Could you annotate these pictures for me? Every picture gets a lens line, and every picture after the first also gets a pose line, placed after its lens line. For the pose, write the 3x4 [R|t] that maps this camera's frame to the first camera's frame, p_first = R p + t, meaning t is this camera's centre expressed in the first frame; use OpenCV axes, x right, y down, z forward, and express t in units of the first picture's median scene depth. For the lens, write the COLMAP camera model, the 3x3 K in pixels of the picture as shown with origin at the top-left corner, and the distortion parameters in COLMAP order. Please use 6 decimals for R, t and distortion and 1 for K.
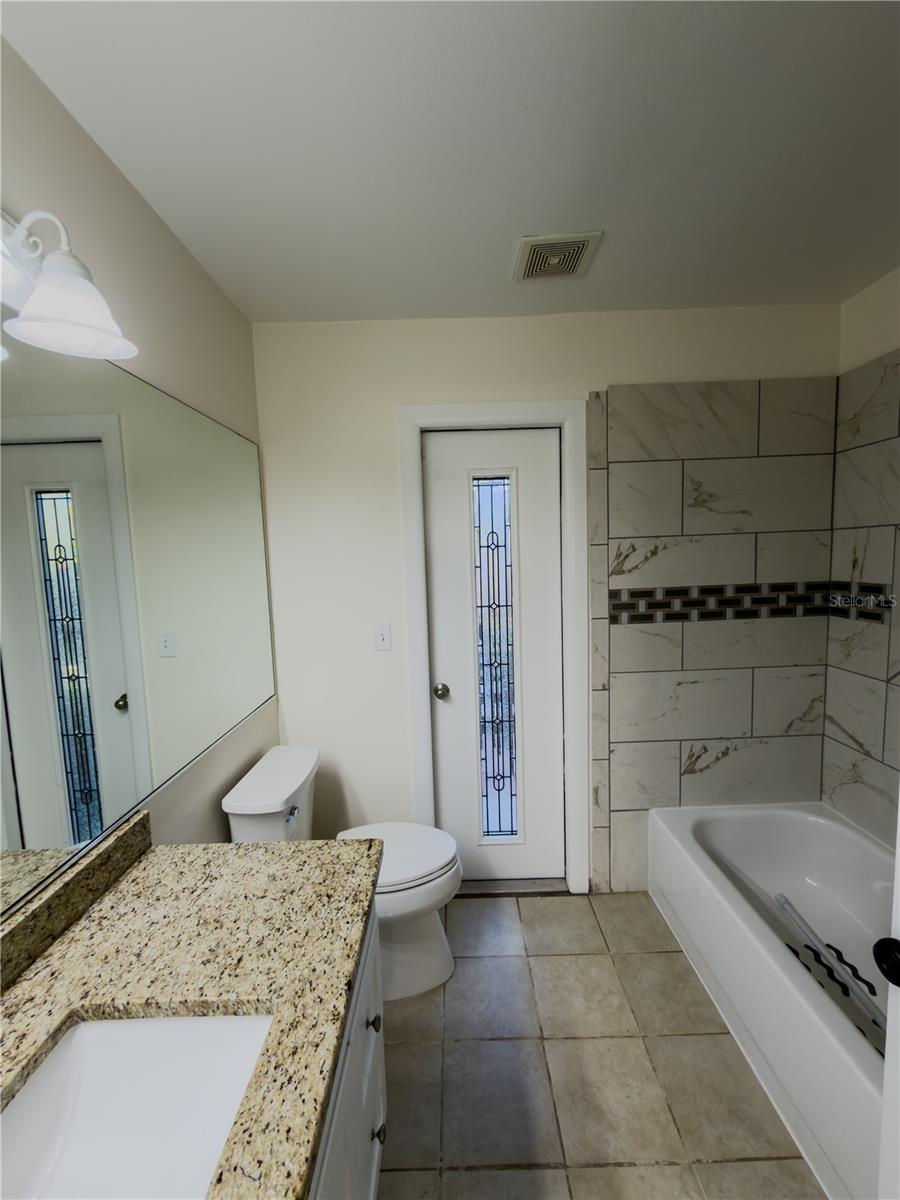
lens RADIAL K [[478.7, 0, 450.0], [0, 478.7, 600.0], [0, 0, 1]] dist [-0.000805, 0.000142]
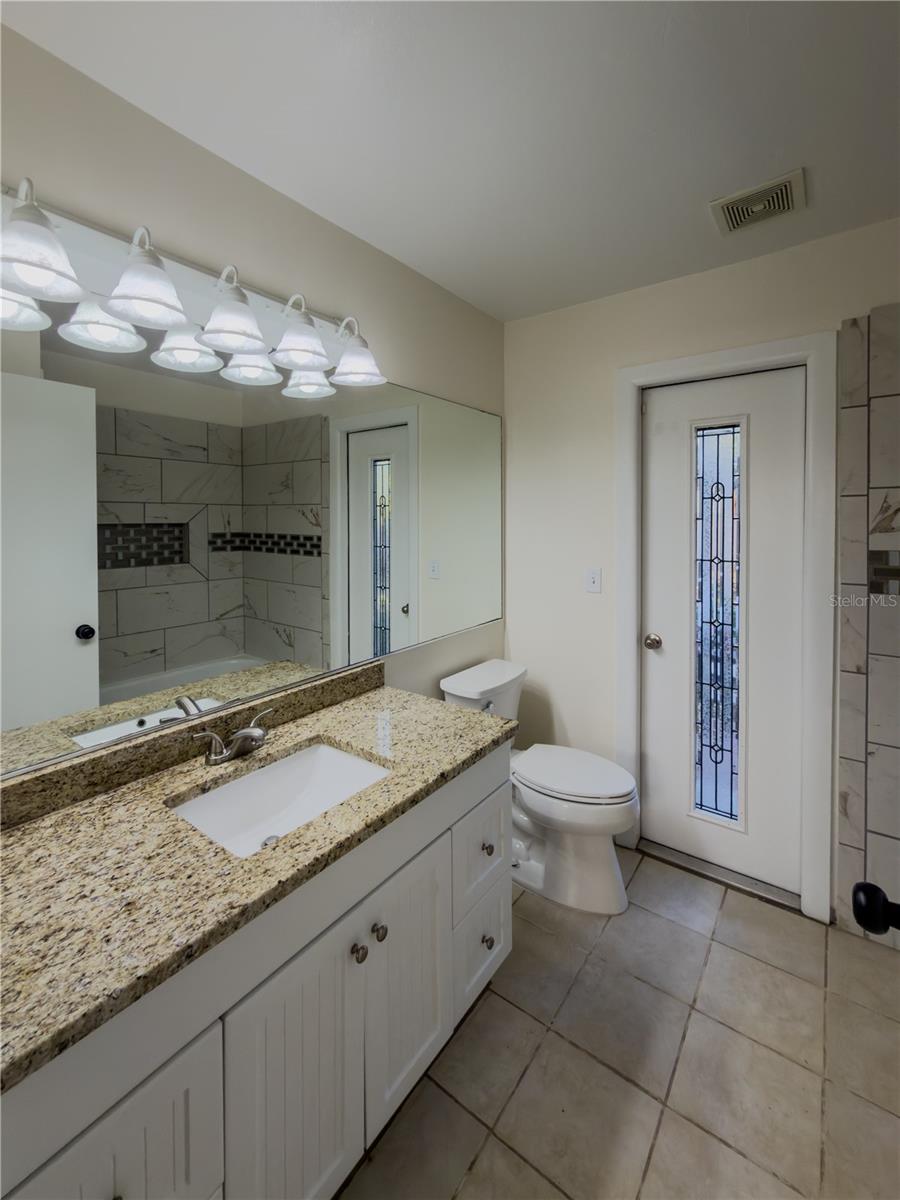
lens RADIAL K [[509.8, 0, 448.0], [0, 509.8, 529.0], [0, 0, 1]] dist [-0.000206, 0.000093]
pose [[0.804388, 0.038009, -0.592887, 0.279586], [-0.076617, 0.996255, -0.040080, 0.033792], [0.589143, 0.077665, 0.804288, -0.135709]]
